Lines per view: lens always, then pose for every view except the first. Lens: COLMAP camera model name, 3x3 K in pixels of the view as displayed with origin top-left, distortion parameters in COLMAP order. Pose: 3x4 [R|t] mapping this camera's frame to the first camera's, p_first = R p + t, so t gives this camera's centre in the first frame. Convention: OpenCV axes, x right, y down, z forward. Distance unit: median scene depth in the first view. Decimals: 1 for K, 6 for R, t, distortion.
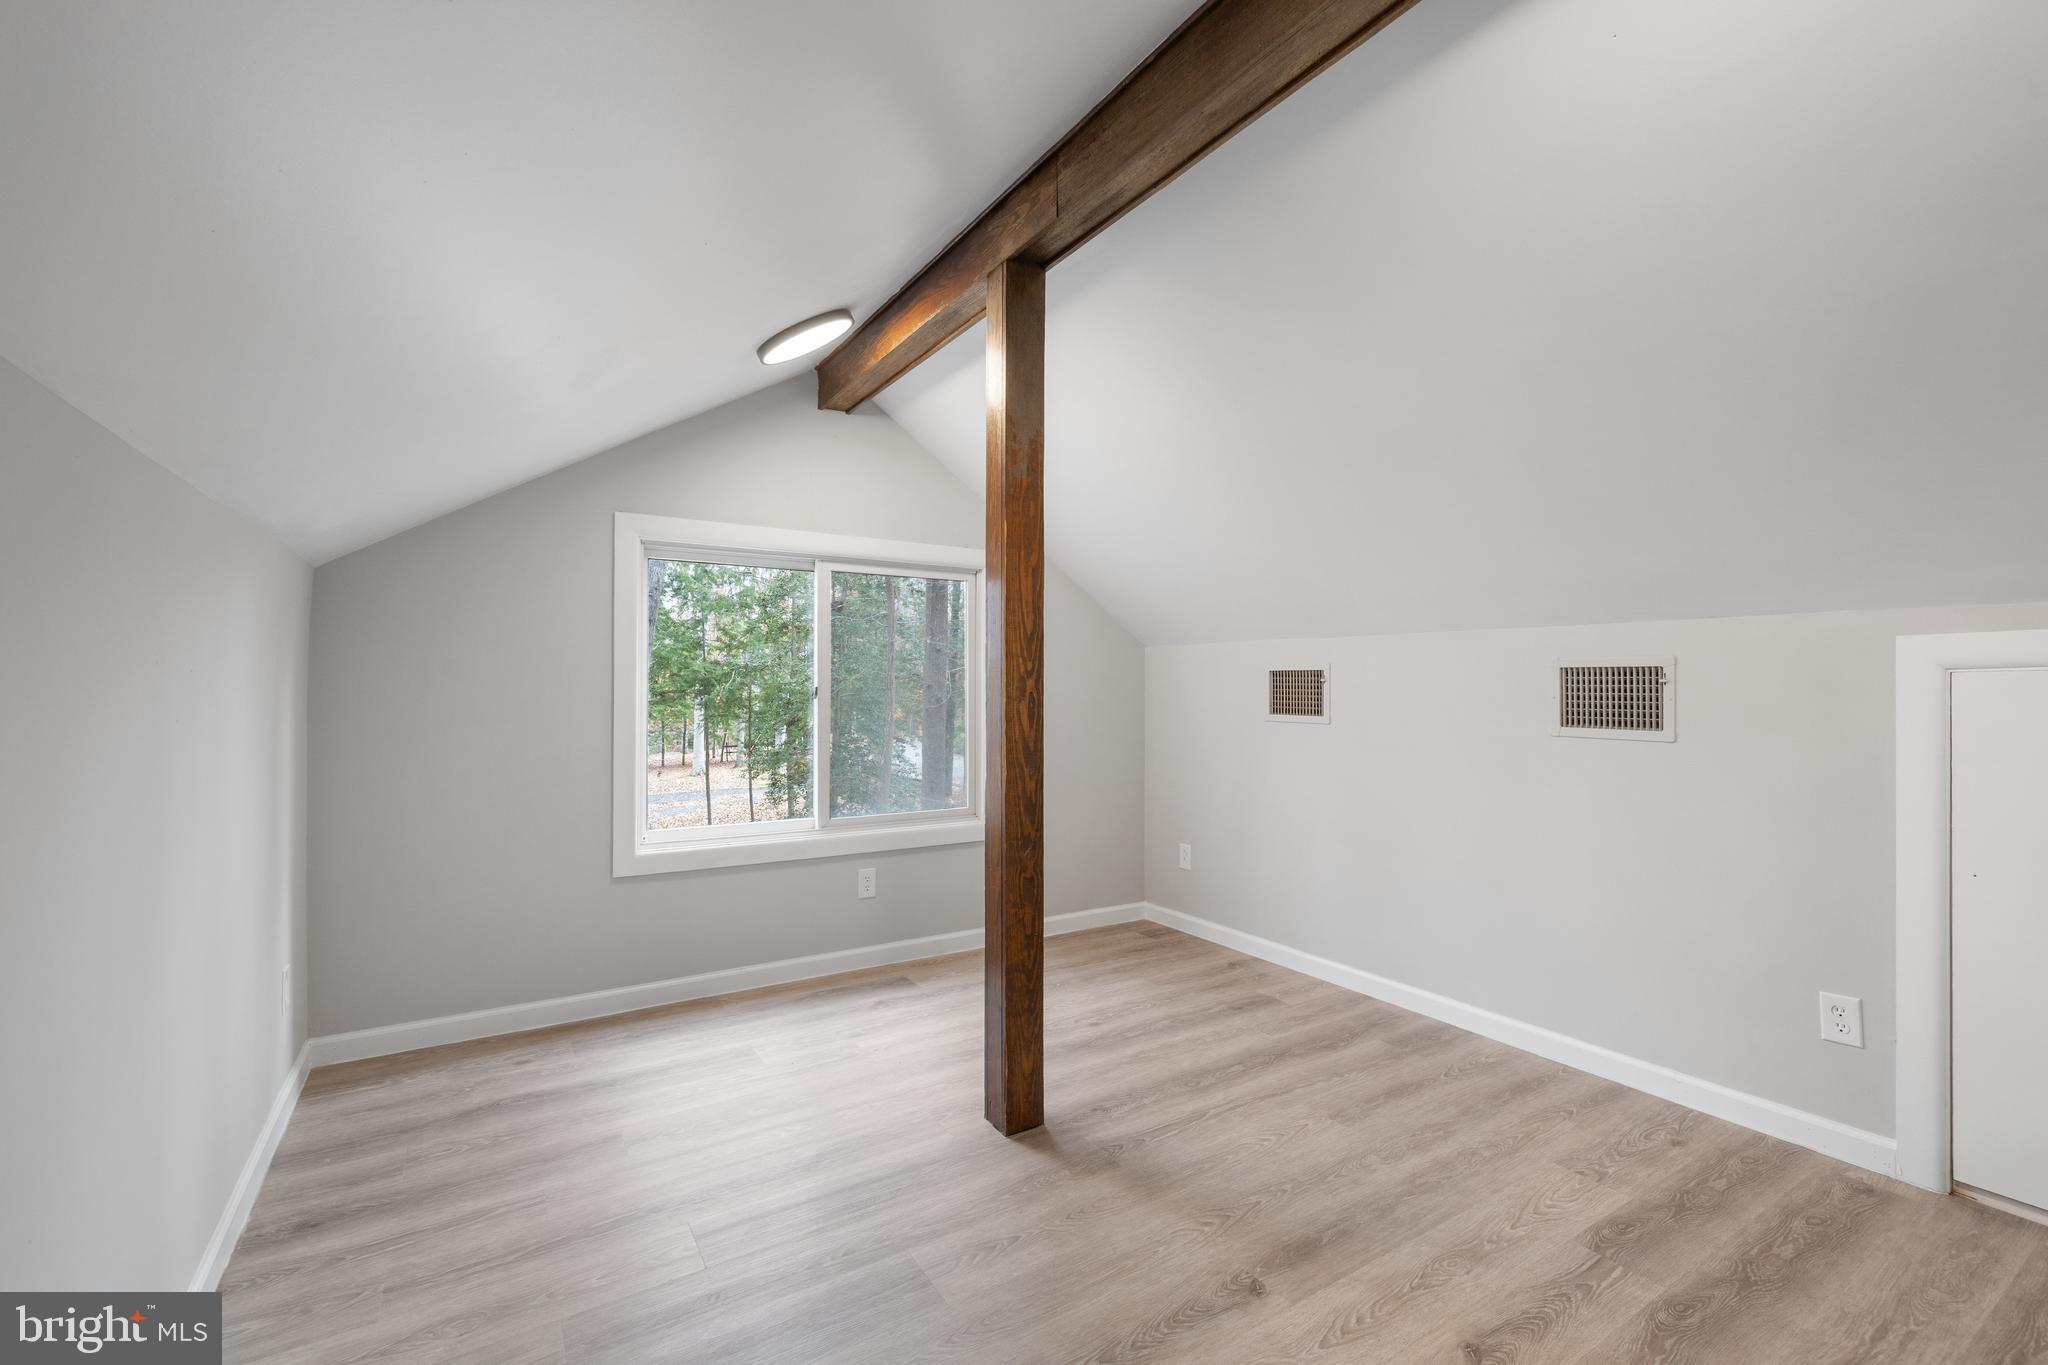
lens RADIAL K [[861.9, 0, 1037.3], [0, 861.9, 681.0], [0, 0, 1]] dist [0.000585, 0.000996]
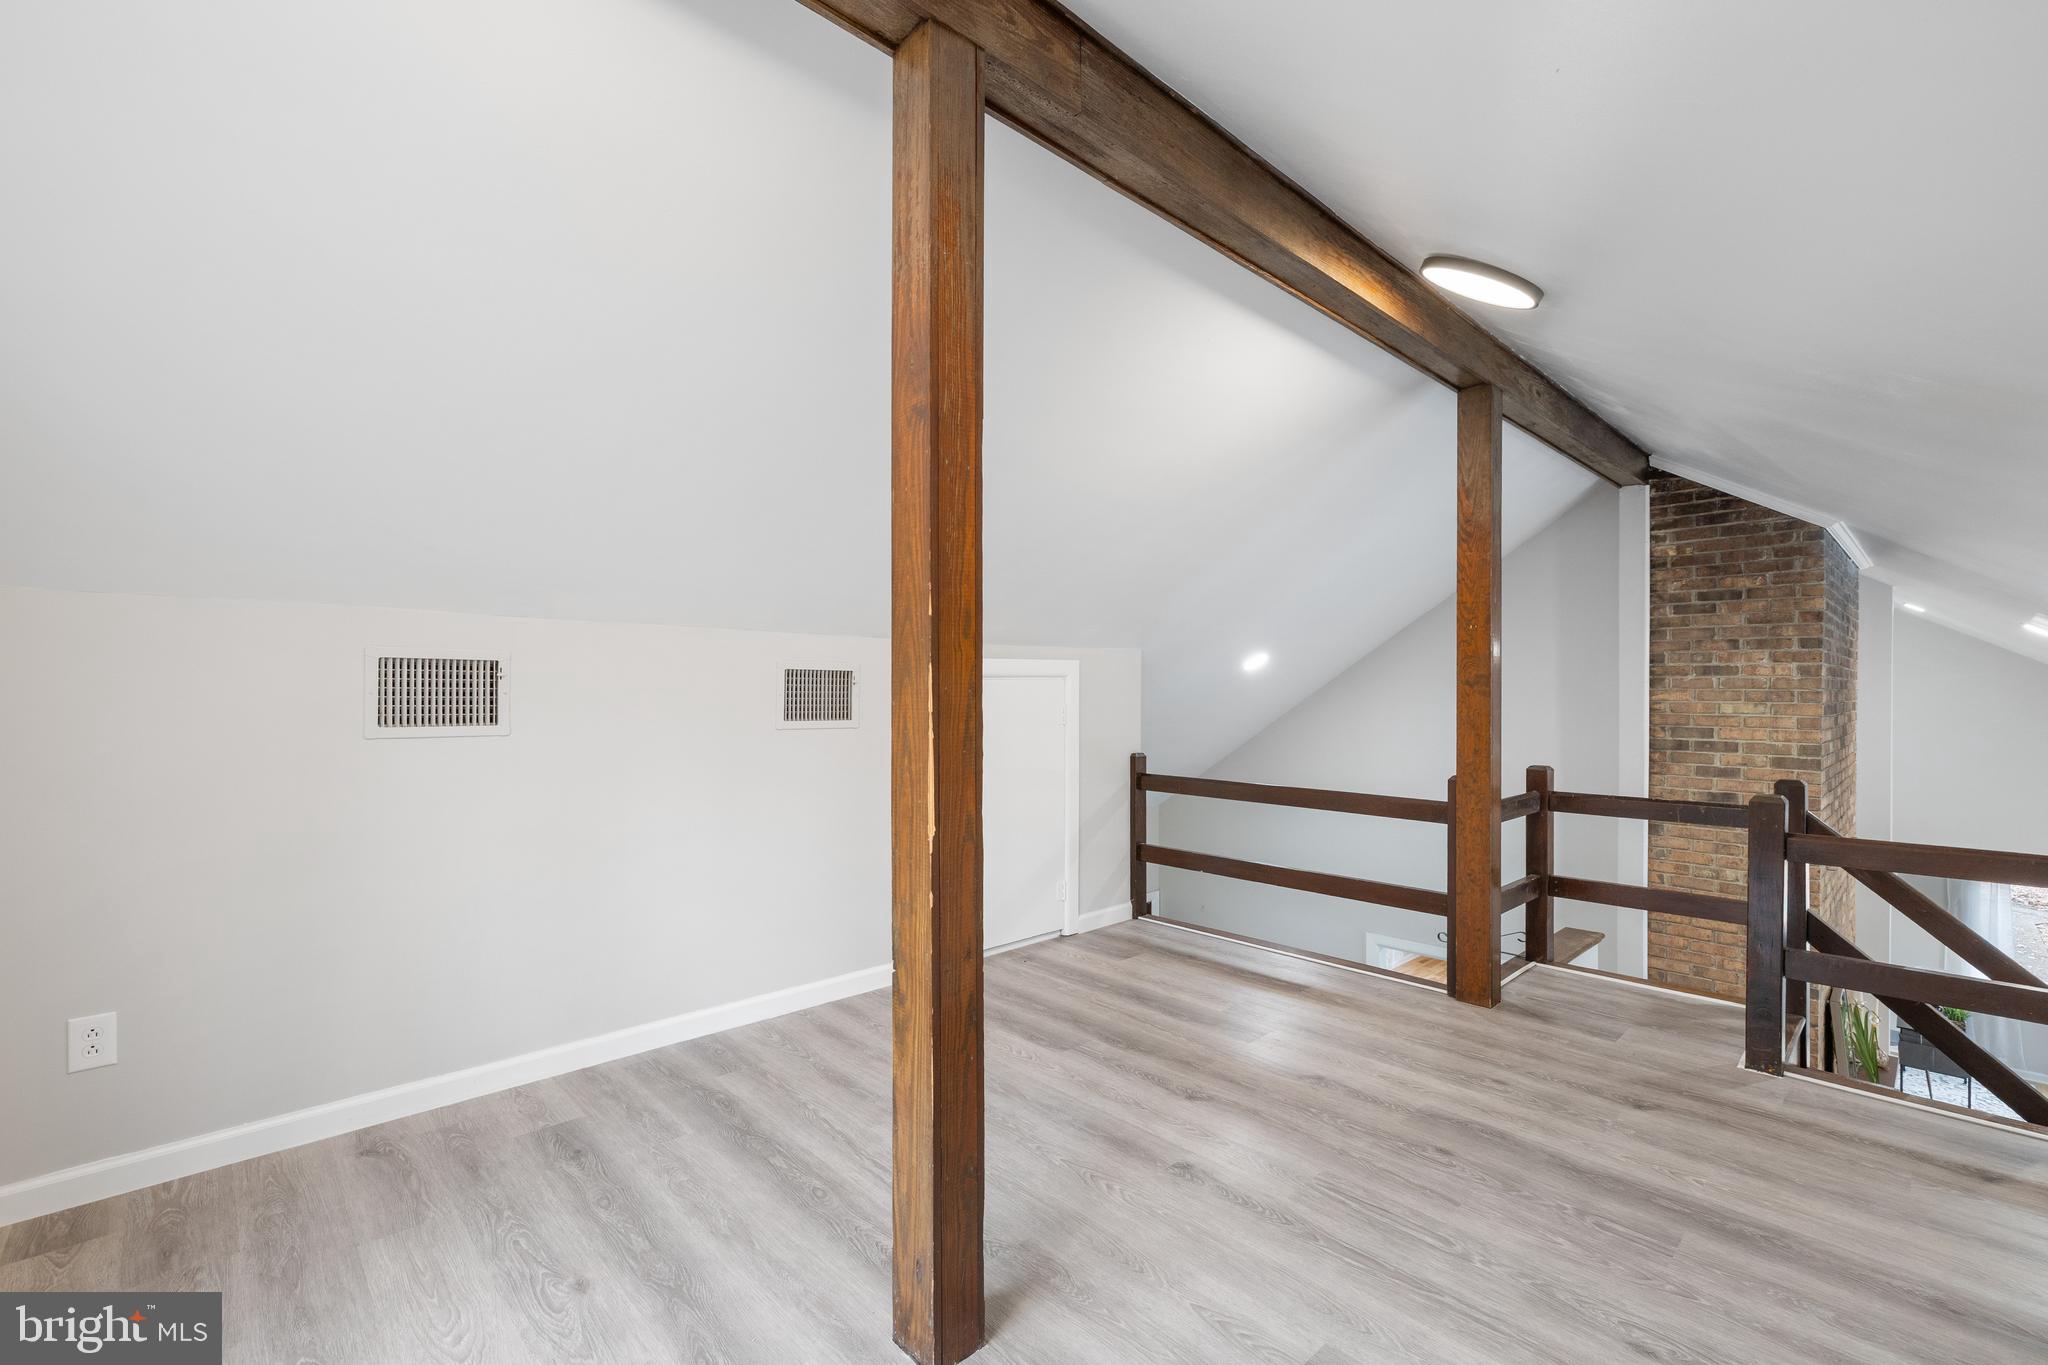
lens RADIAL K [[861.9, 0, 1038.7], [0, 861.9, 695.2], [0, 0, 1]] dist [0.000585, 0.000996]
pose [[-0.171034, -0.015947, 0.985136, -0.518803], [-0.018326, 0.999748, 0.013002, -0.002100], [-0.985095, -0.015830, -0.171283, 0.783996]]
